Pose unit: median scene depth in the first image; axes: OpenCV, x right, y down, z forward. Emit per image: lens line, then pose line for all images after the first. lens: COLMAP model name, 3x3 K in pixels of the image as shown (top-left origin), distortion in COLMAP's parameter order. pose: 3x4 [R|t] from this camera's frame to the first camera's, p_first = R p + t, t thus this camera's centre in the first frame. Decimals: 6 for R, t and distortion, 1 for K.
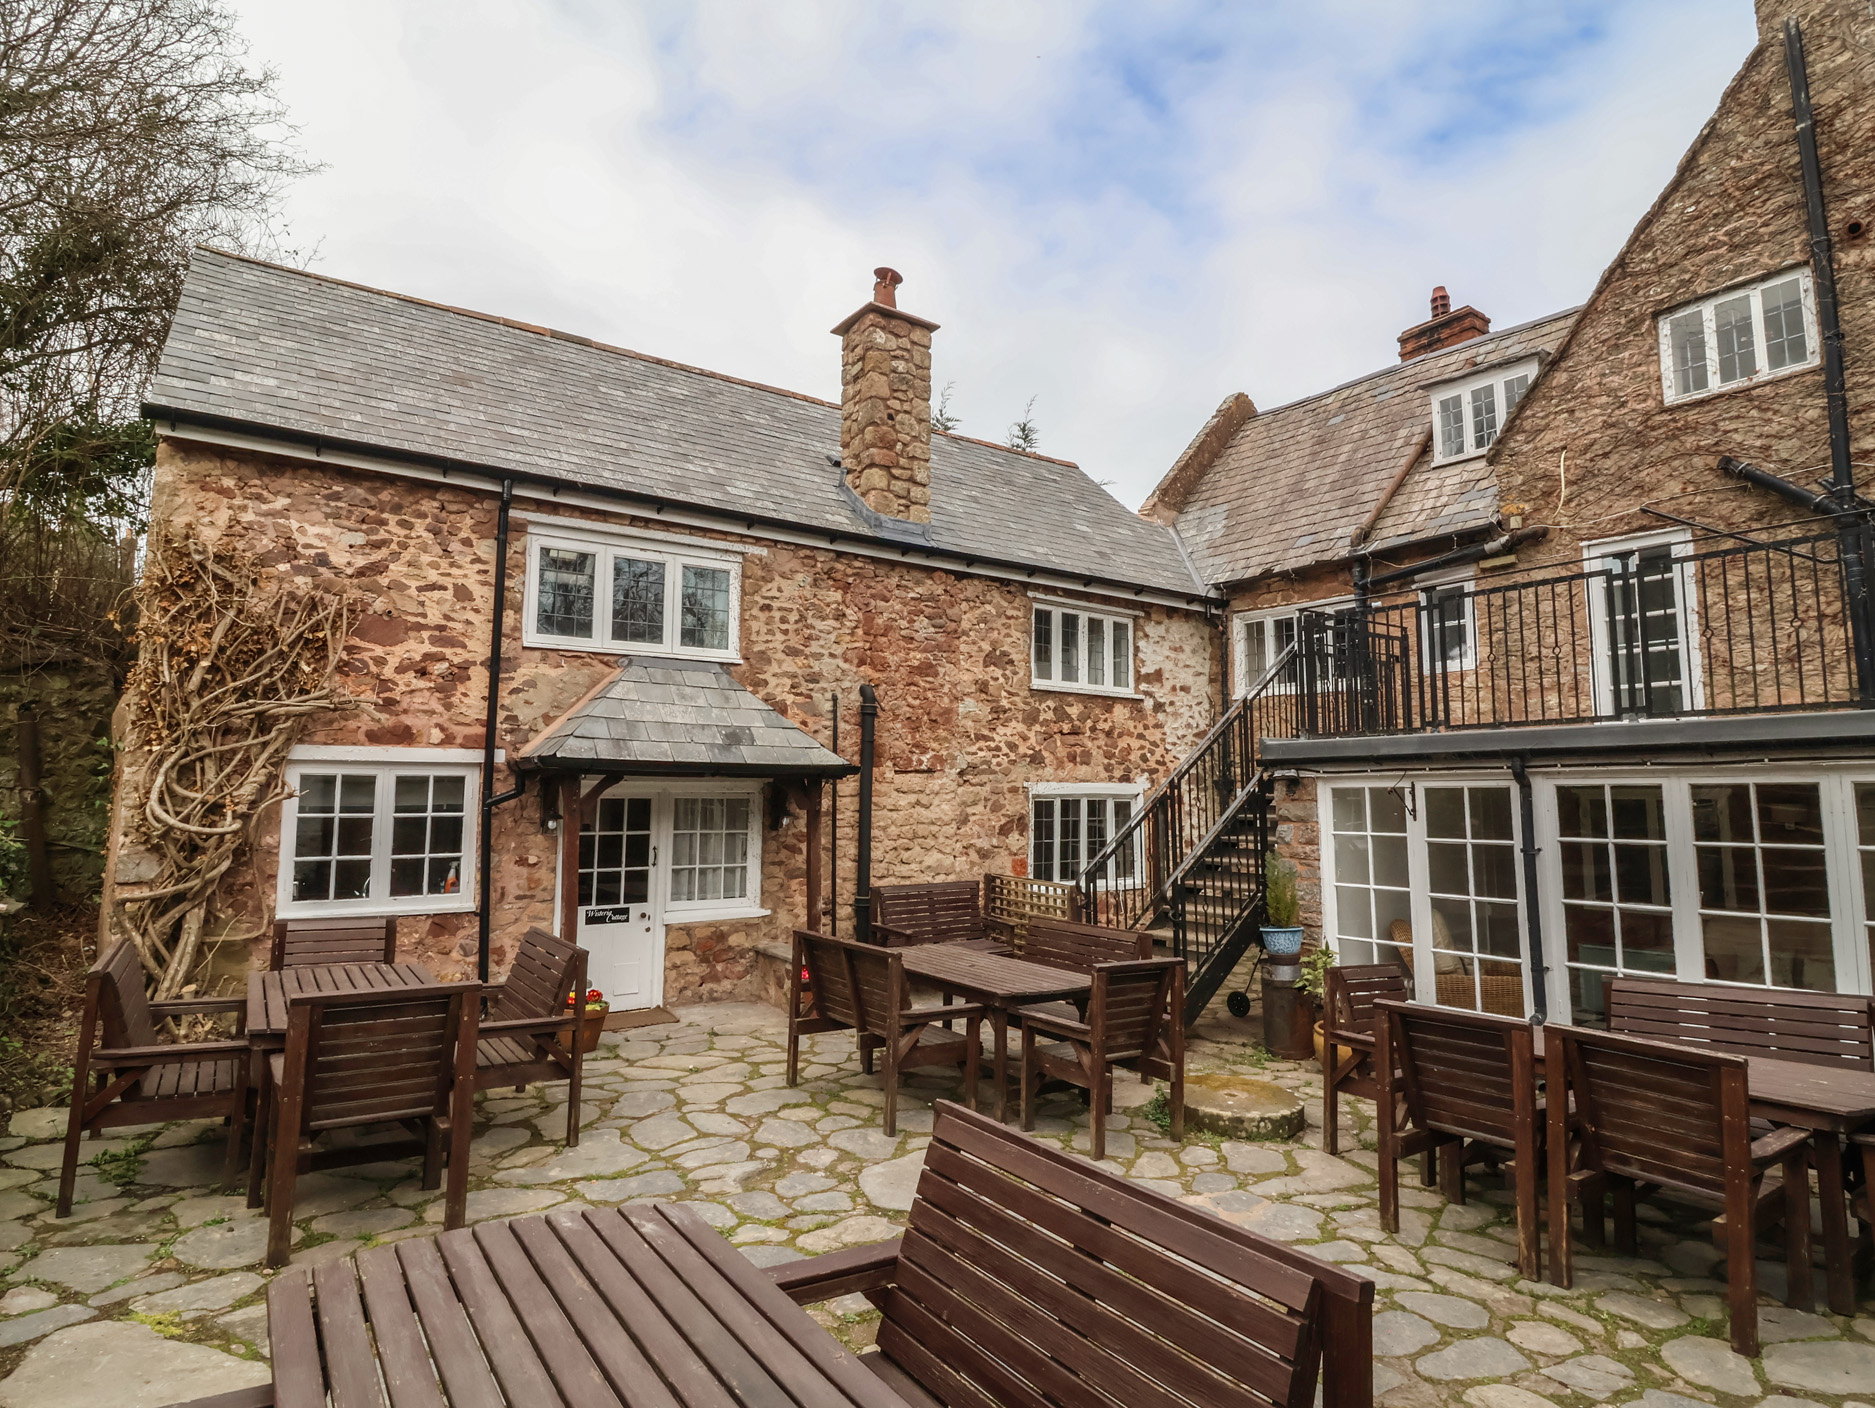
lens RADIAL K [[1010.6, 0, 960.6], [0, 1010.6, 680.7], [0, 0, 1]] dist [0.002057, -0.014546]
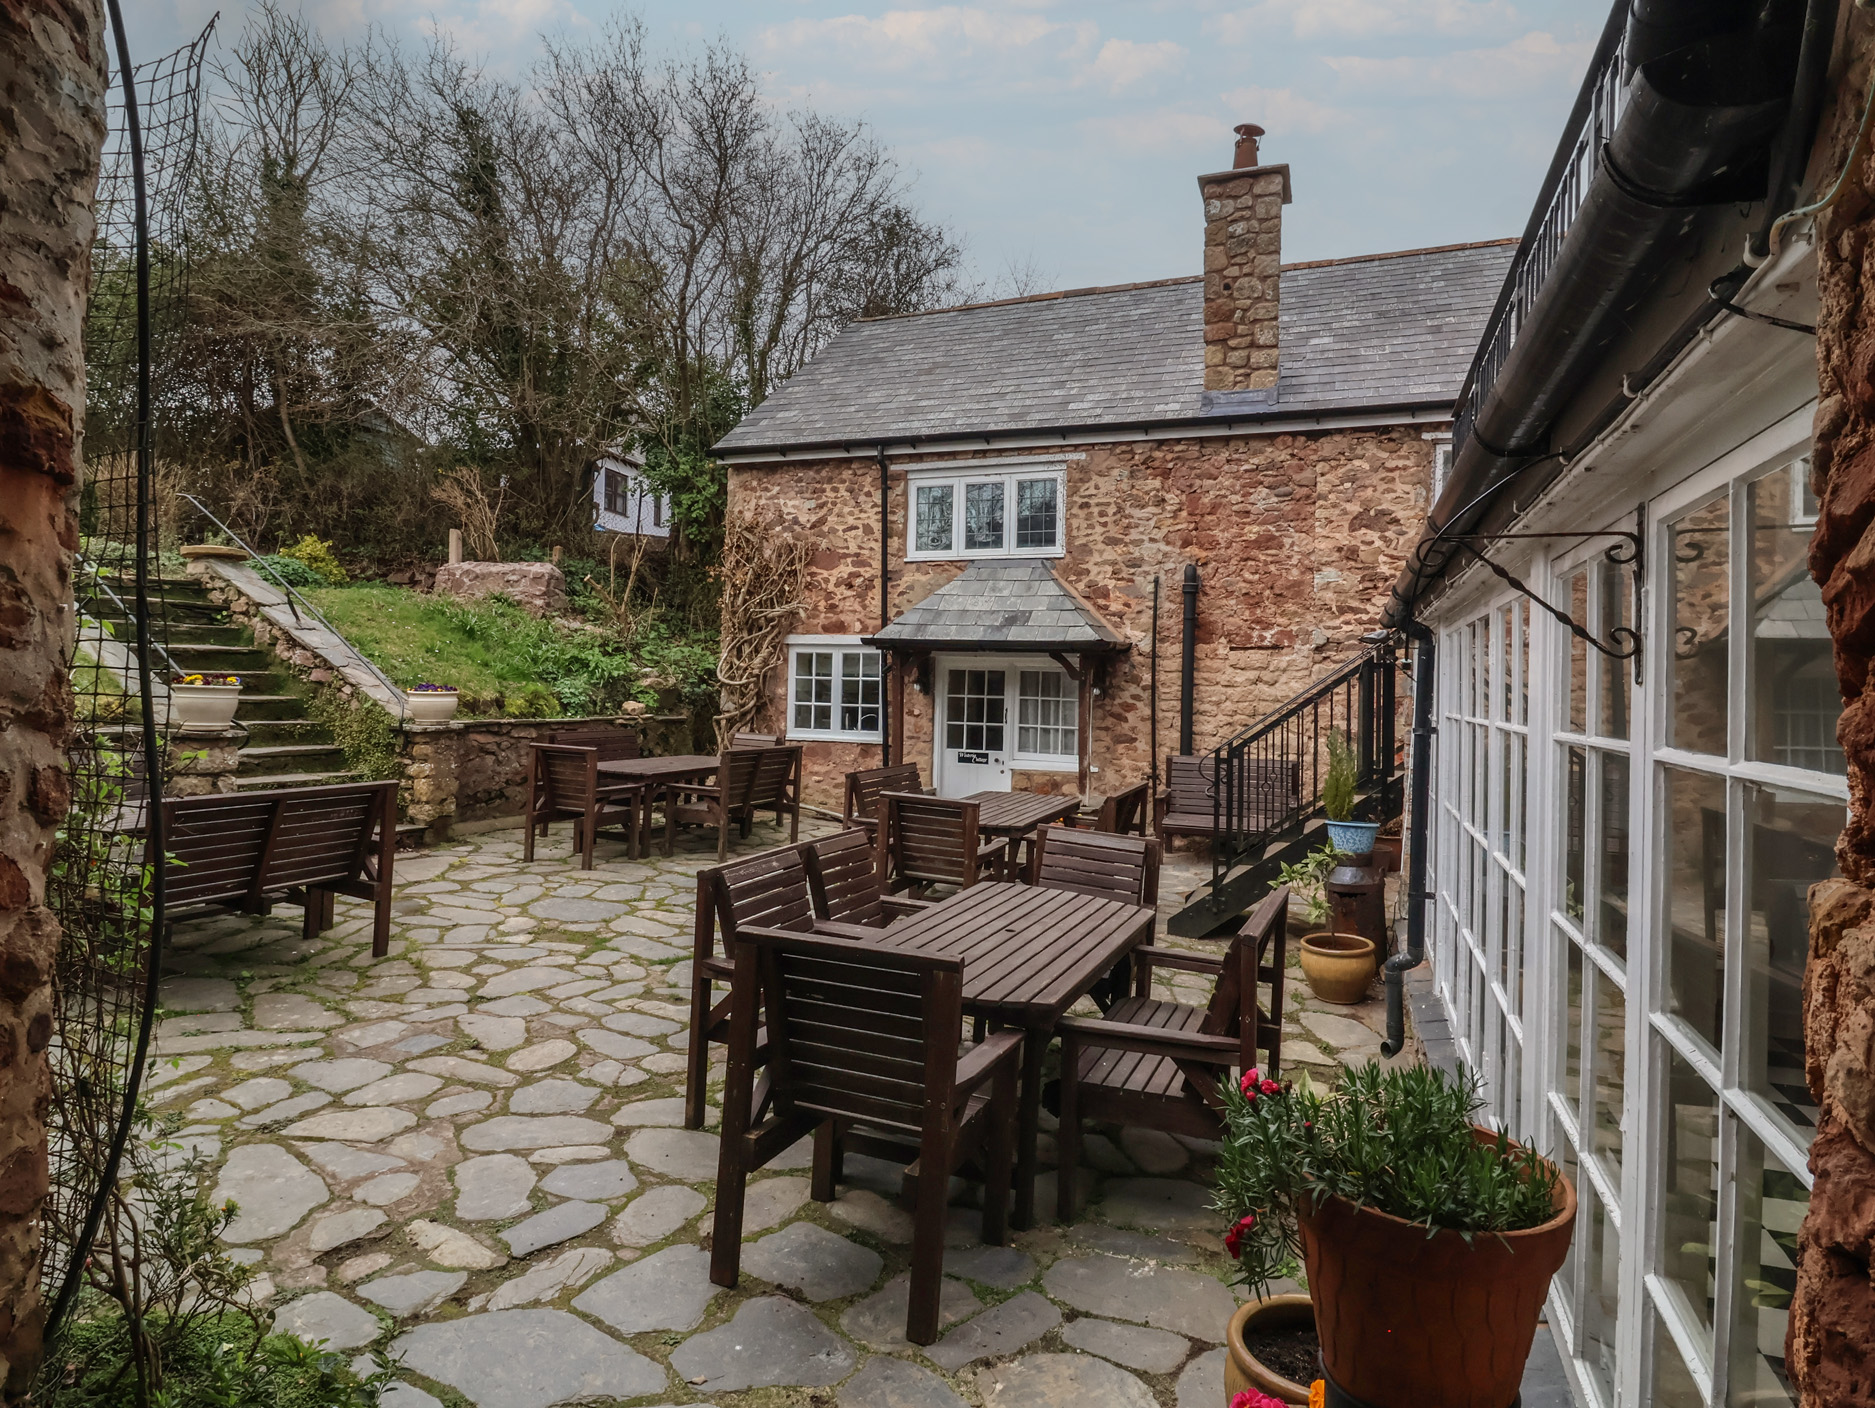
lens RADIAL K [[1010.6, 0, 960.6], [0, 1010.6, 680.7], [0, 0, 1]] dist [0.002057, -0.014546]
pose [[0.545428, 0.007653, -0.838123, 0.687681], [0.072669, 0.995761, 0.056383, 0.050076], [0.835002, -0.091659, 0.542560, 0.247340]]
